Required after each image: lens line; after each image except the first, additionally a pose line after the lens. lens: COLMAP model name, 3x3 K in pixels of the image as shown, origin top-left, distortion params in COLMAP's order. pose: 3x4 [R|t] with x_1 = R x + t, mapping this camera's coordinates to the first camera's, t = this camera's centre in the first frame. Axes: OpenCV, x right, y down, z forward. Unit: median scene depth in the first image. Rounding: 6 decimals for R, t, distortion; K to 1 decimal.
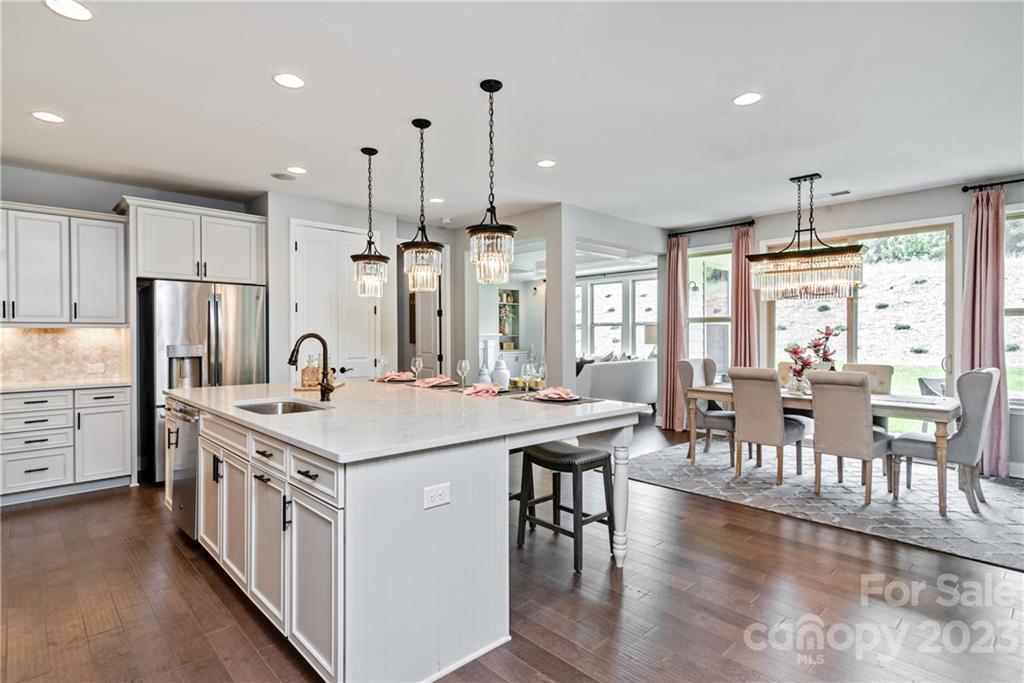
lens RADIAL K [[524.2, 0, 513.3], [0, 524.2, 337.7], [0, 0, 1]] dist [0.002055, 0.000628]
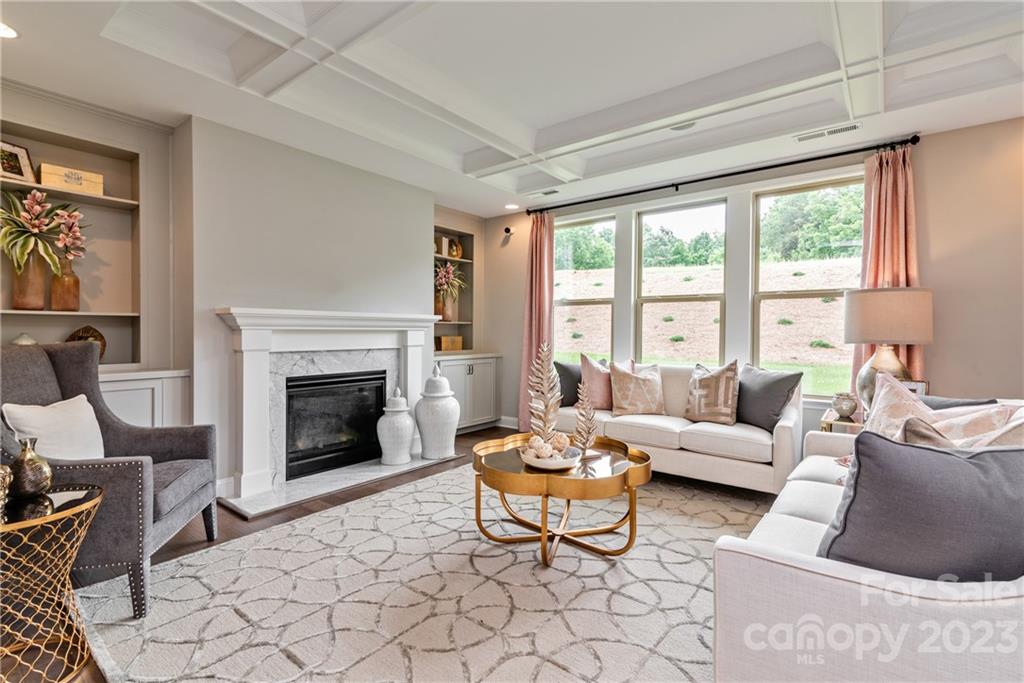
lens RADIAL K [[476.2, 0, 512.1], [0, 476.2, 339.0], [0, 0, 1]] dist [-0.000539, -0.000005]
pose [[0.989028, 0.012010, 0.147237, -0.019485], [-0.013863, 0.999837, 0.011570, 0.006065], [-0.147074, -0.013485, 0.989033, 0.544998]]
